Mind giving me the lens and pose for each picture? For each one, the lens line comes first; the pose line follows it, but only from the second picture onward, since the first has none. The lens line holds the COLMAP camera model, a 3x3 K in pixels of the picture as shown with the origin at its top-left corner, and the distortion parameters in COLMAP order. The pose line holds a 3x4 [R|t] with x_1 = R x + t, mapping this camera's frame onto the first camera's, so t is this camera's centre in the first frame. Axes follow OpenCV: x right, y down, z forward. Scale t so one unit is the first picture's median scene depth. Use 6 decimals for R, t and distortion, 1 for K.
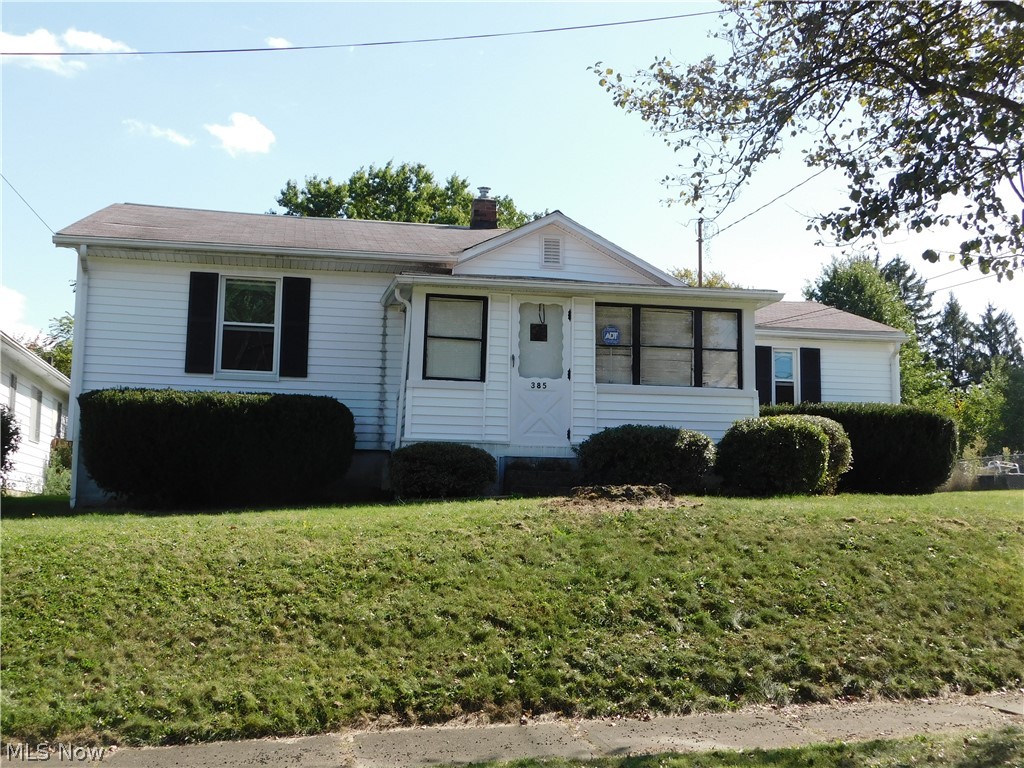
lens RADIAL K [[1197.8, 0, 512.3], [0, 1197.8, 386.6], [0, 0, 1]] dist [-0.024822, 0.000000]
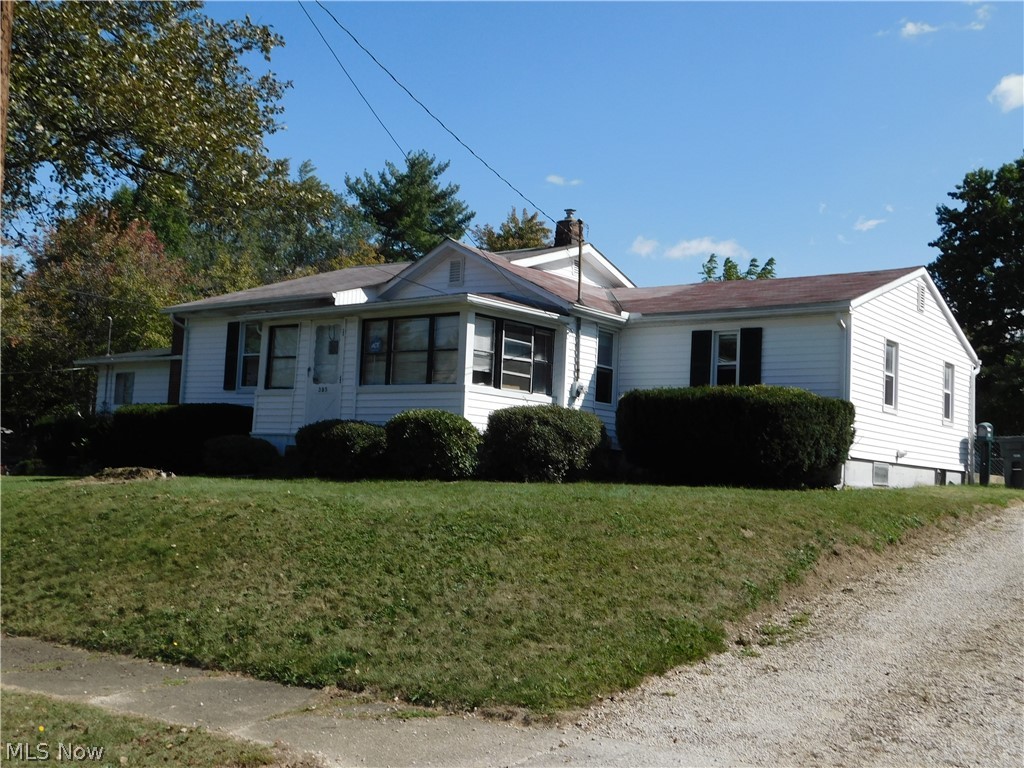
lens RADIAL K [[1075.4, 0, 508.1], [0, 1075.4, 388.8], [0, 0, 1]] dist [0.055457, 0.000000]
pose [[0.651913, -0.041890, -0.757135, 0.992699], [0.048145, 0.998745, -0.013803, 0.022964], [0.756763, -0.027454, 0.653112, 0.389563]]
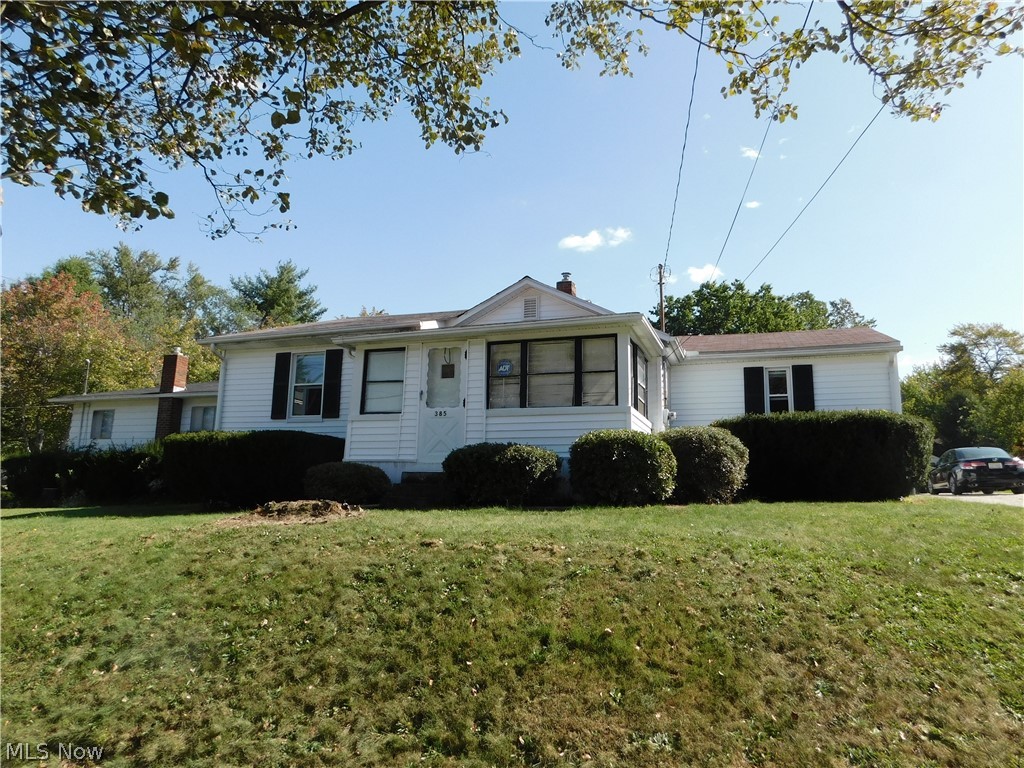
lens RADIAL K [[677.9, 0, 521.0], [0, 677.9, 382.3], [0, 0, 1]] dist [-0.059681, 0.001295]
pose [[0.862422, -0.084662, -0.499060, 0.433117], [0.051723, 0.995492, -0.079497, 0.025930], [0.503541, 0.042747, 0.862913, 0.426646]]
